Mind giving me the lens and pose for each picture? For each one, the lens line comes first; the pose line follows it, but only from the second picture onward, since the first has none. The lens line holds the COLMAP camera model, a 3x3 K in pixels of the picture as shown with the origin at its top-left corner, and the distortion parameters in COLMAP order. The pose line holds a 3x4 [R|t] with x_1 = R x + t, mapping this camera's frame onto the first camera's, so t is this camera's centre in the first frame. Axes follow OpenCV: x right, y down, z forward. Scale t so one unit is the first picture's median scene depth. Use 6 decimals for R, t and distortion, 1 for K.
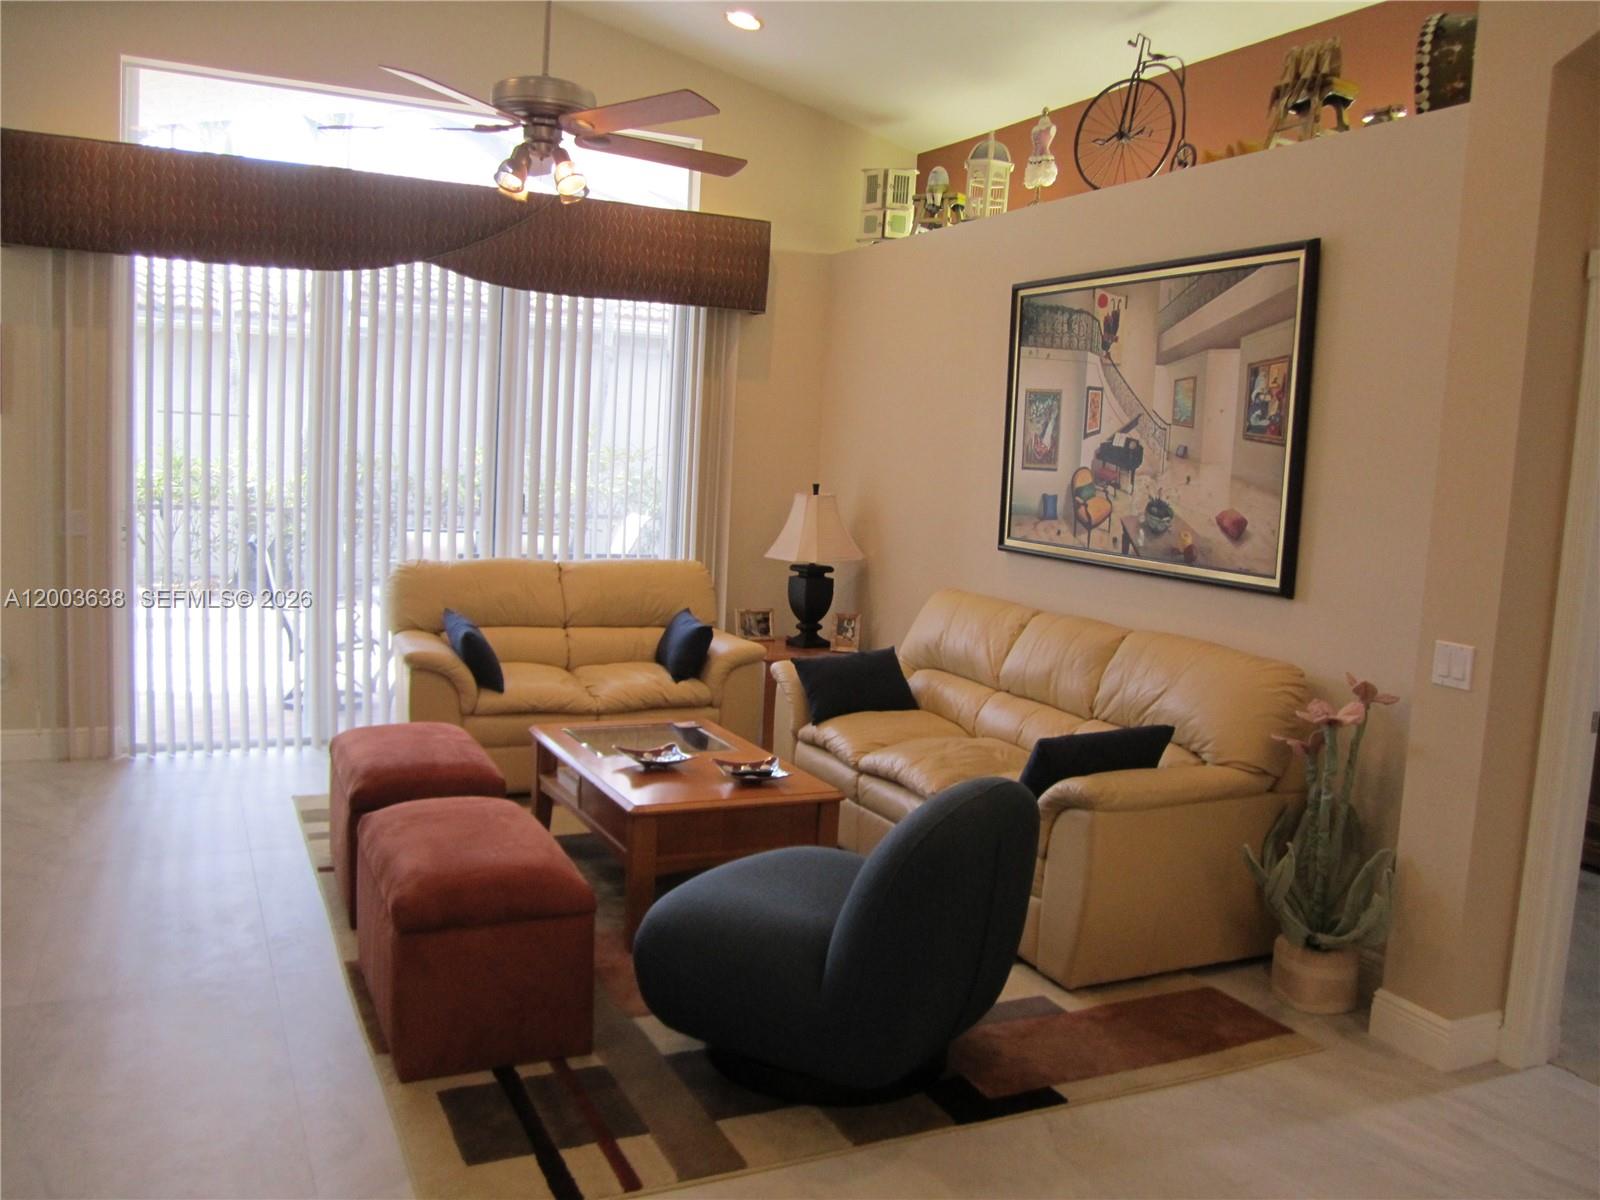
lens RADIAL K [[1312.2, 0, 809.8], [0, 1312.2, 589.9], [0, 0, 1]] dist [-0.069078, 0.032848]
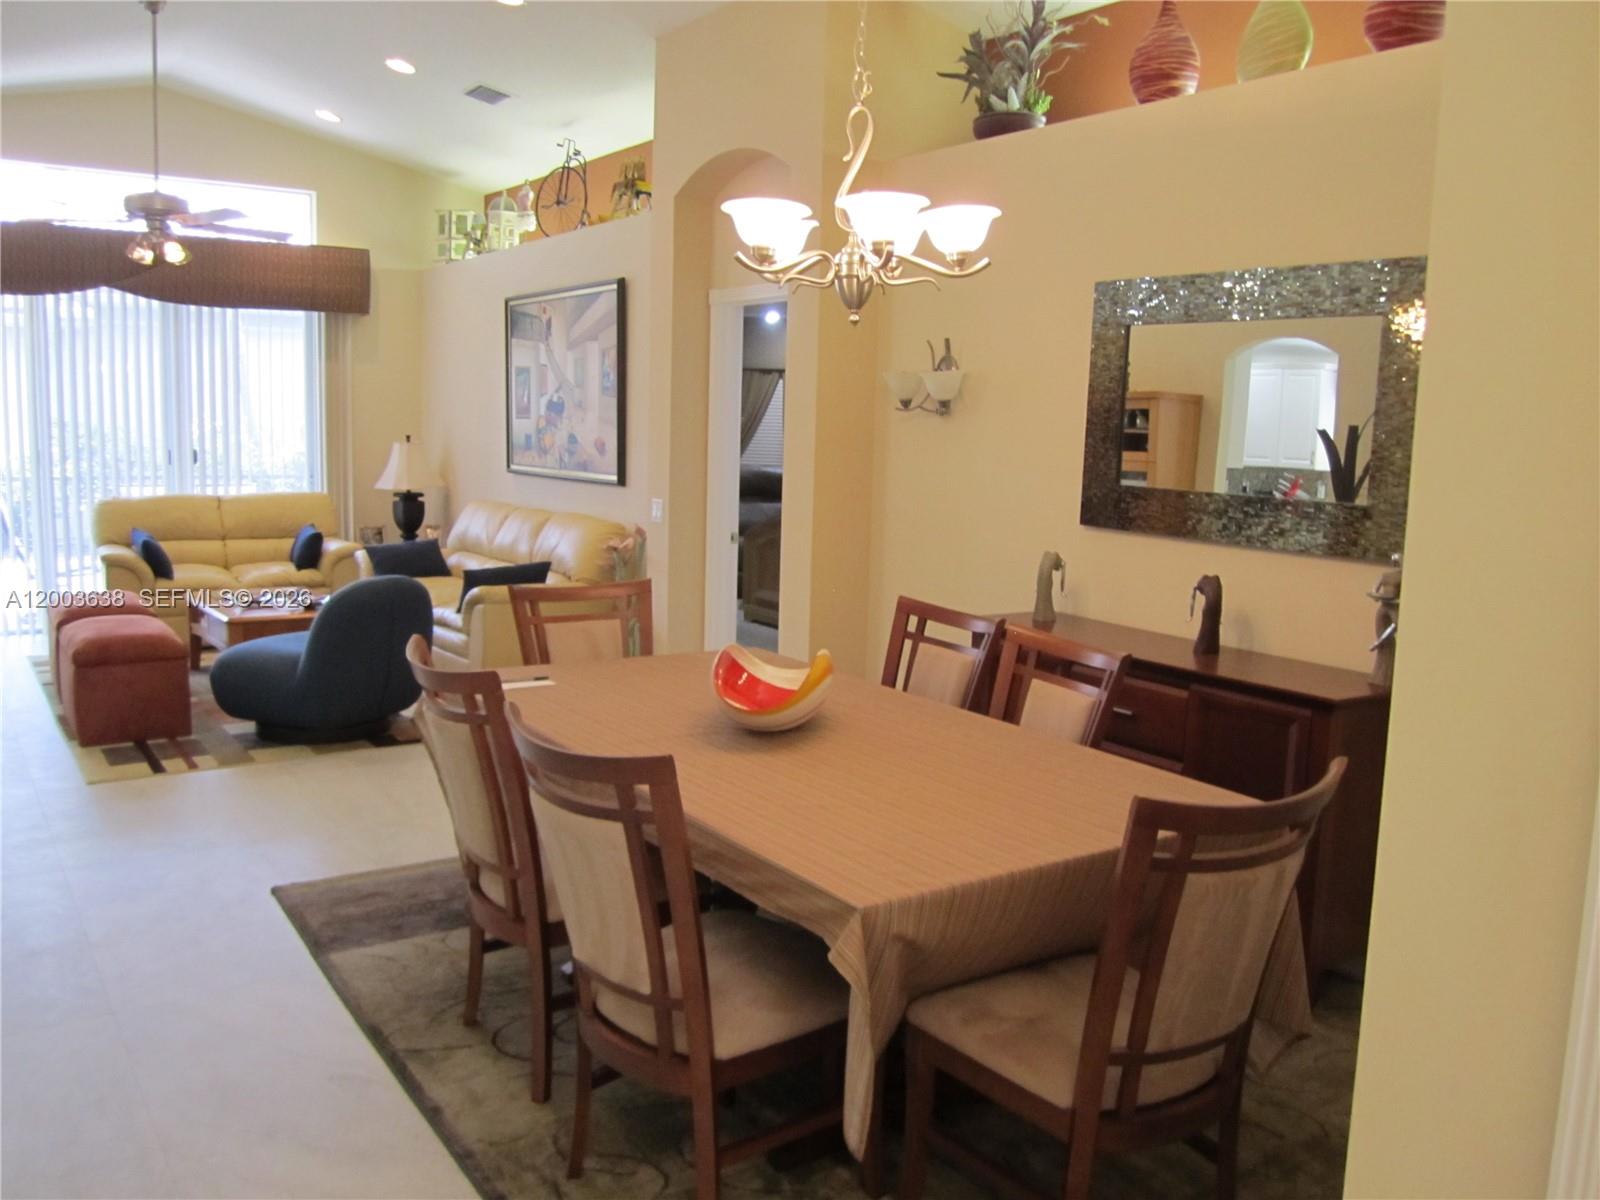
lens RADIAL K [[1331.0, 0, 799.1], [0, 1331.0, 583.8], [0, 0, 1]] dist [-0.071946, 0.064587]
pose [[0.989269, -0.047698, 0.138102, 0.251864], [0.044659, 0.998689, 0.025021, 0.073250], [-0.139114, -0.018585, 0.990102, -0.557256]]
